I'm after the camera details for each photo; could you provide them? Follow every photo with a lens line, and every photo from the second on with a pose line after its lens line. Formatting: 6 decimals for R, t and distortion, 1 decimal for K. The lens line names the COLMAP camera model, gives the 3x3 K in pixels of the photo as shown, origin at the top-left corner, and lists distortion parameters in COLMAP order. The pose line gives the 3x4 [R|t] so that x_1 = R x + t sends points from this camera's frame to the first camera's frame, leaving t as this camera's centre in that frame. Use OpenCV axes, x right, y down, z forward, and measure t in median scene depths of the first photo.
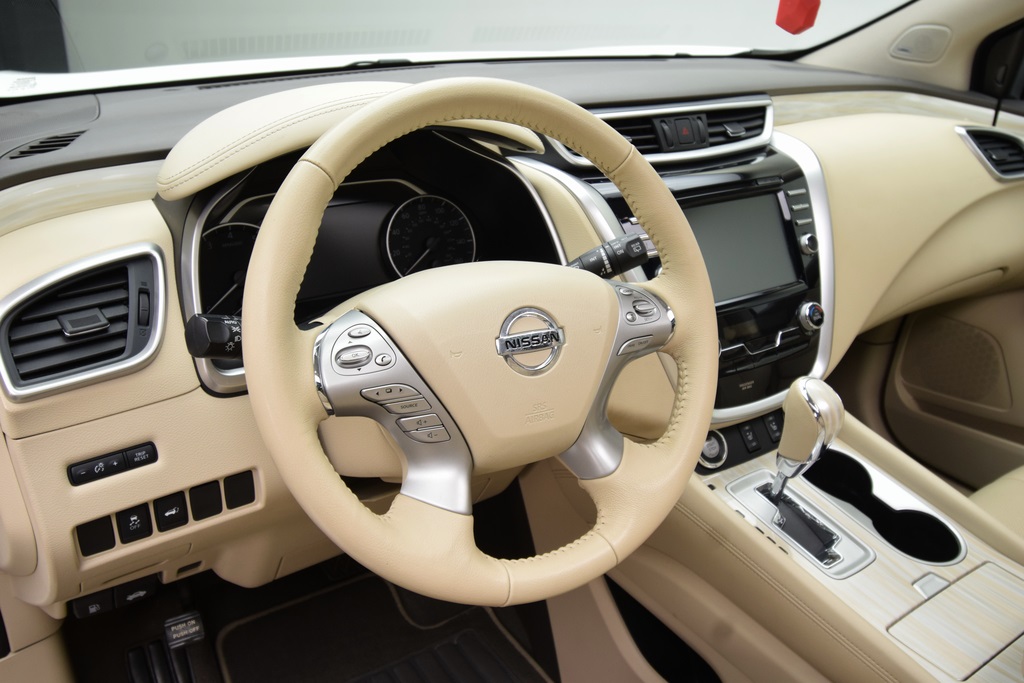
lens RADIAL K [[846.7, 0, 512.8], [0, 846.7, 343.2], [0, 0, 1]] dist [-0.005782, -0.004707]
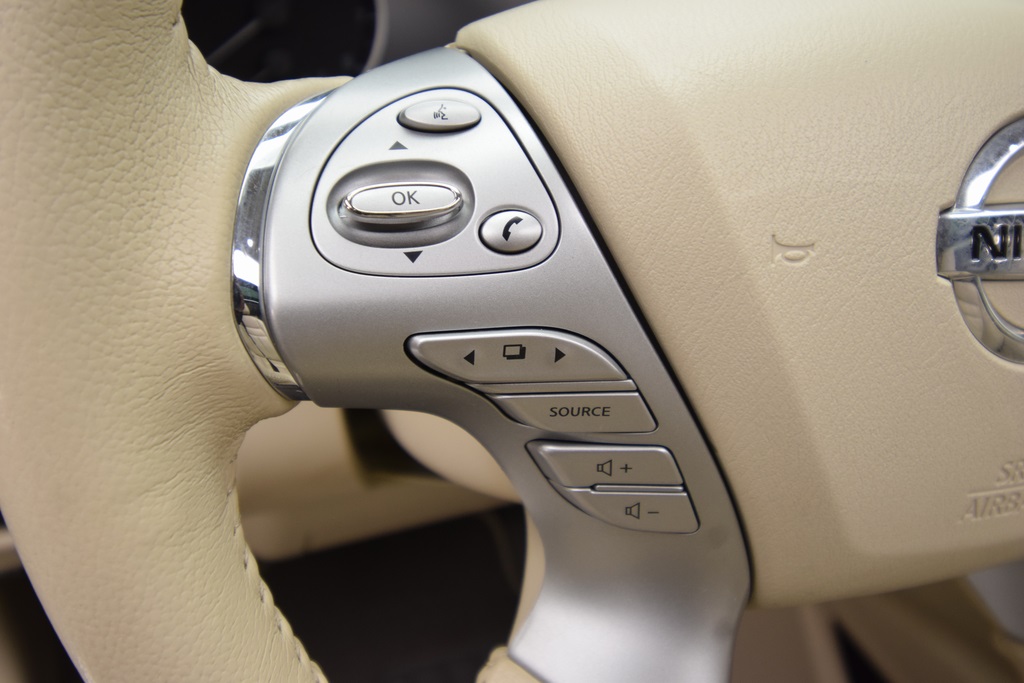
lens RADIAL K [[870.5, 0, 512.0], [0, 870.5, 341.5], [0, 0, 1]] dist [-0.007200, -0.003524]
pose [[0.970089, 0.171155, -0.172141, -0.061608], [-0.144129, 0.976719, 0.158892, 0.006169], [0.195328, -0.129329, 0.972173, 0.450074]]
